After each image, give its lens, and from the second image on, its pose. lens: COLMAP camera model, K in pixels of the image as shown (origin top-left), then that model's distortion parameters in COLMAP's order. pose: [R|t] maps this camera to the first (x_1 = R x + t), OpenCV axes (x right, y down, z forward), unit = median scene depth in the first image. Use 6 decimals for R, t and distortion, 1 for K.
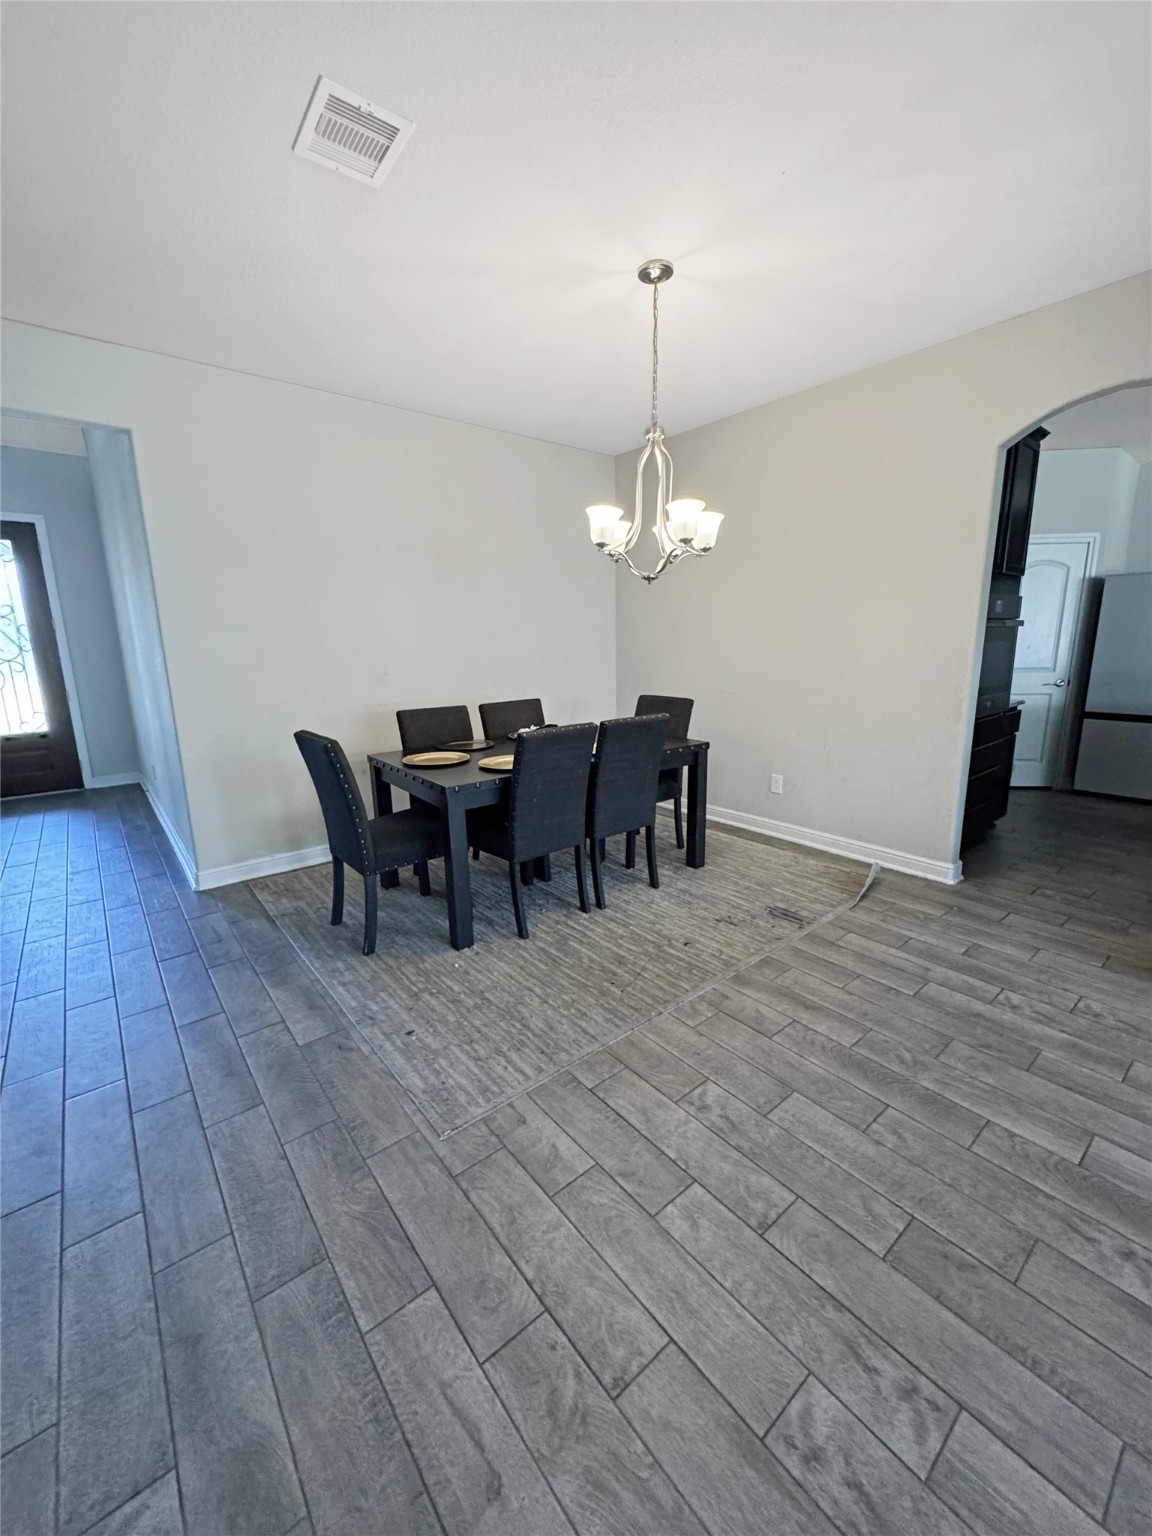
lens RADIAL K [[616.5, 0, 574.3], [0, 616.5, 769.8], [0, 0, 1]] dist [0.007689, -0.000164]
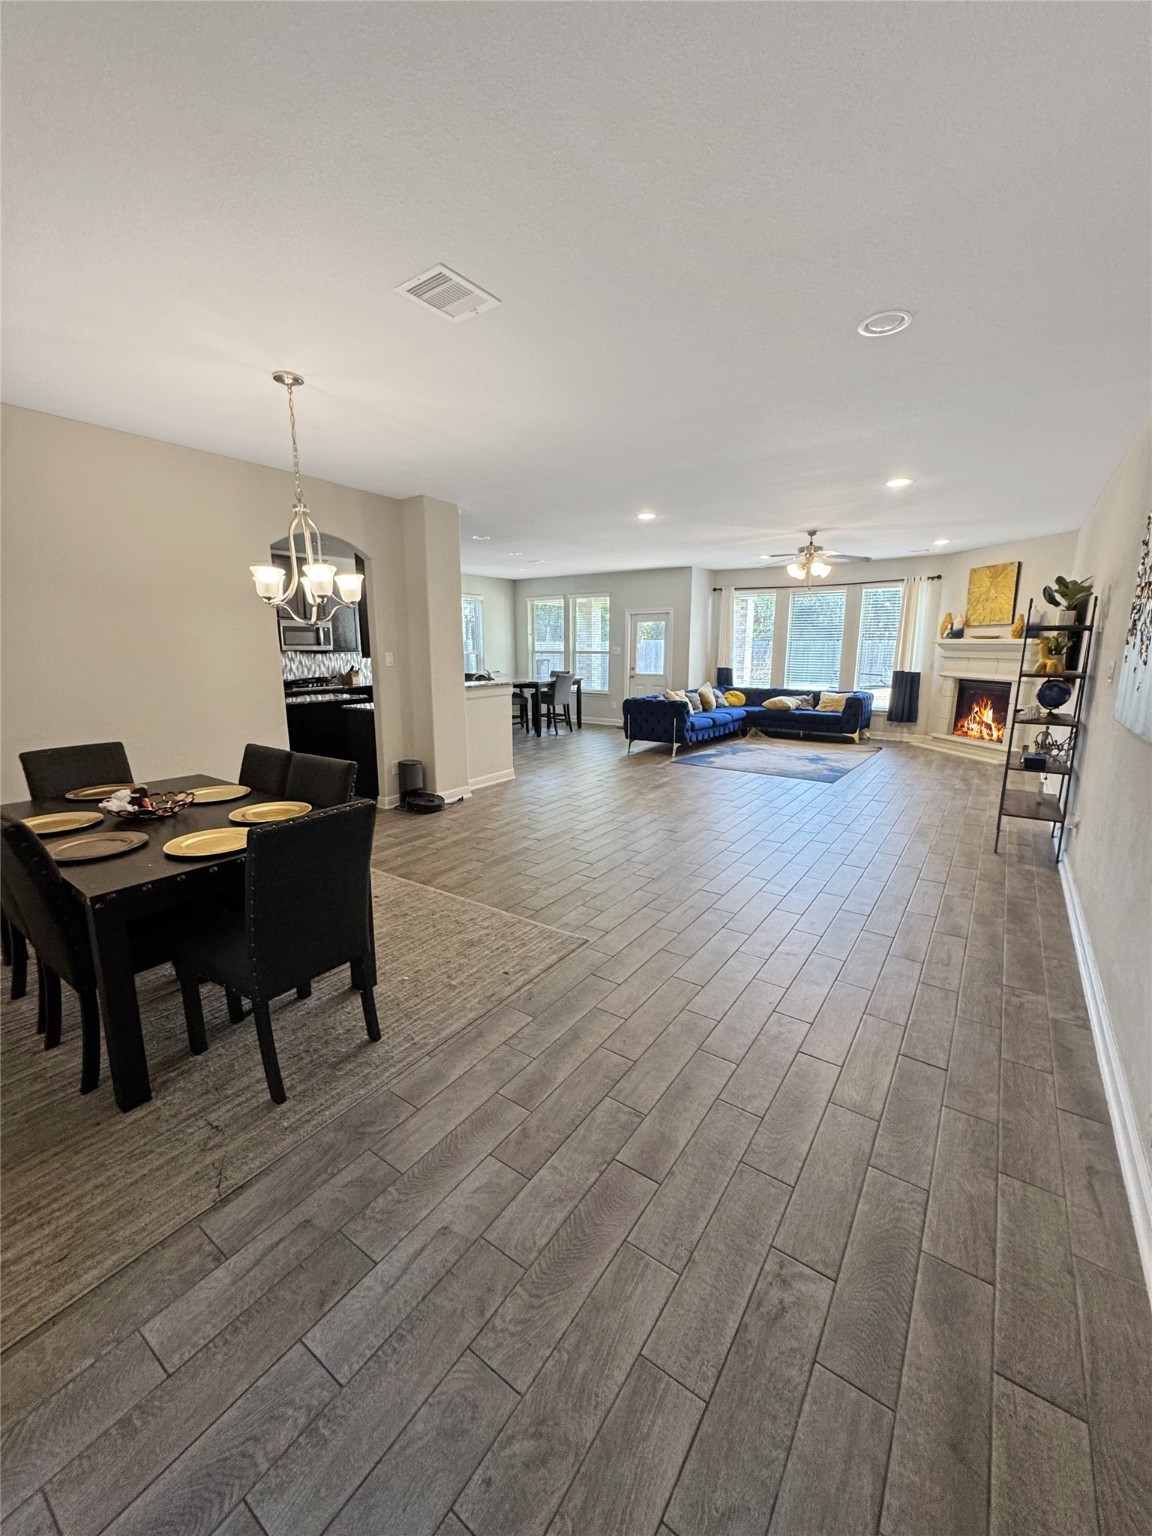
lens RADIAL K [[616.5, 0, 580.9], [0, 616.5, 761.3], [0, 0, 1]] dist [0.007689, -0.000164]
pose [[-0.287210, -0.159703, 0.944460, -1.417456], [0.206345, 0.952537, 0.223818, -0.252699], [-0.935378, 0.259167, -0.240624, 1.007634]]
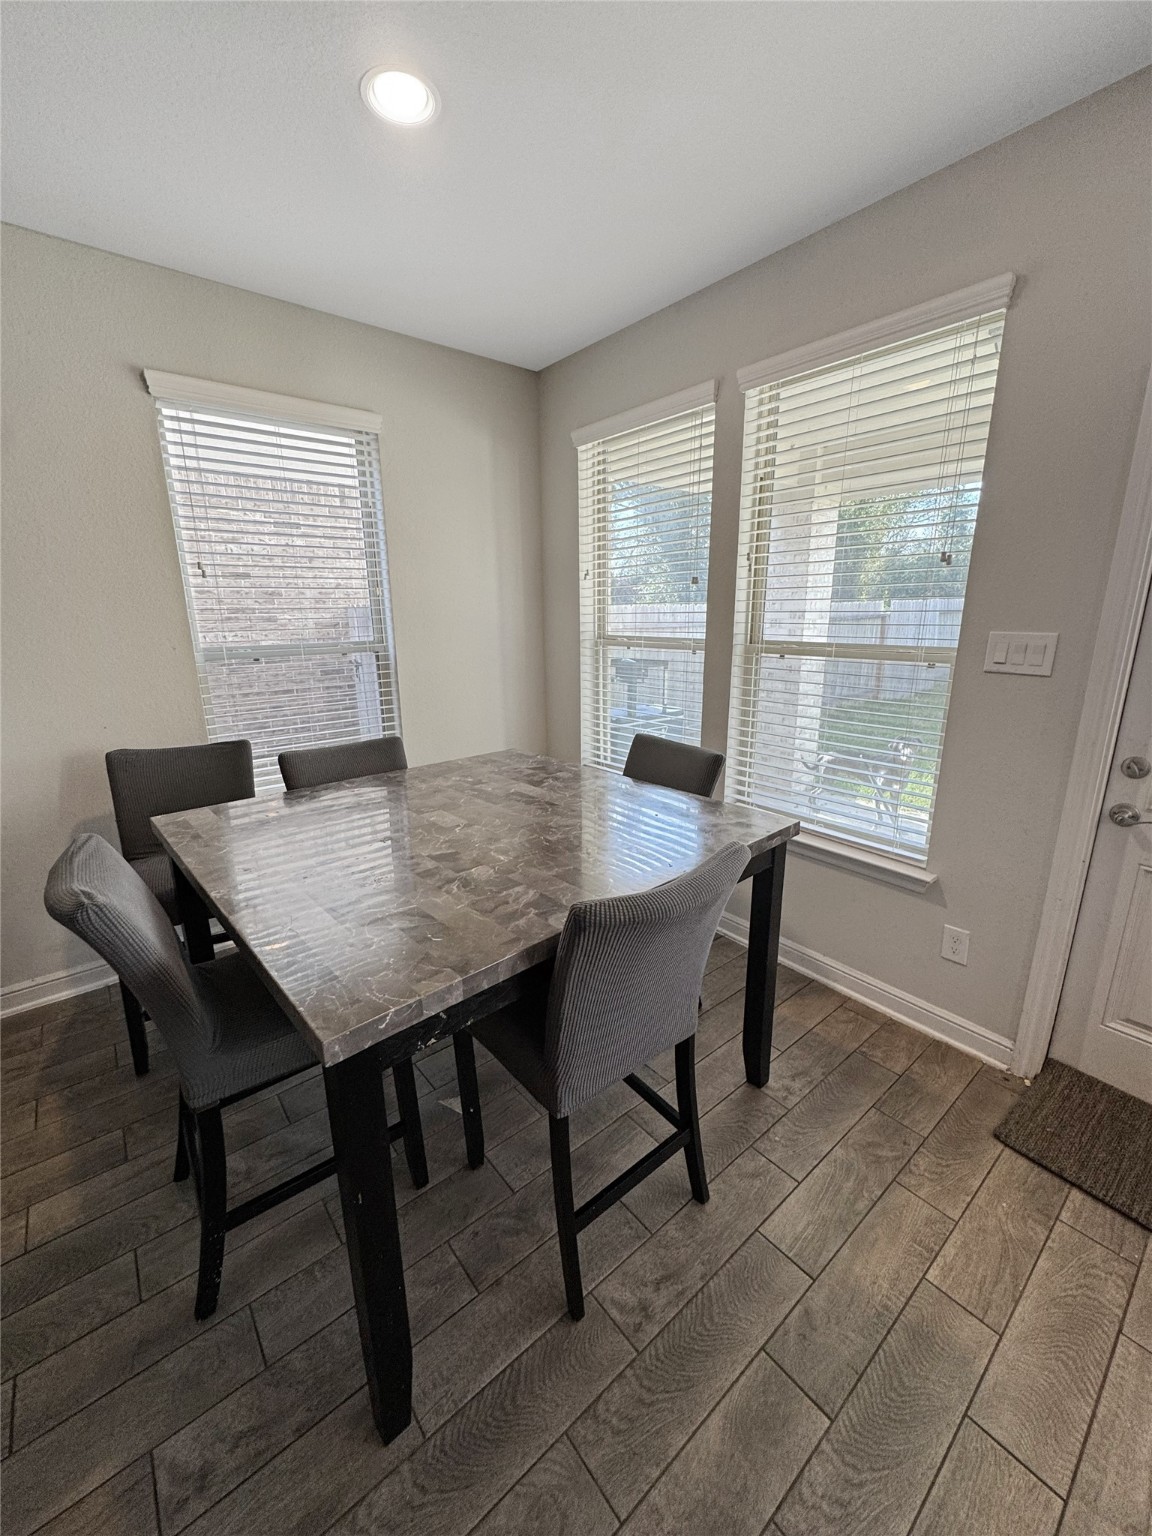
lens RADIAL K [[616.5, 0, 543.6], [0, 616.5, 765.8], [0, 0, 1]] dist [0.007689, -0.000164]
pose [[0.019640, -0.225238, 0.974106, -1.317623], [0.224970, 0.950304, 0.215199, -0.248859], [-0.974168, 0.214918, 0.069336, 0.979772]]
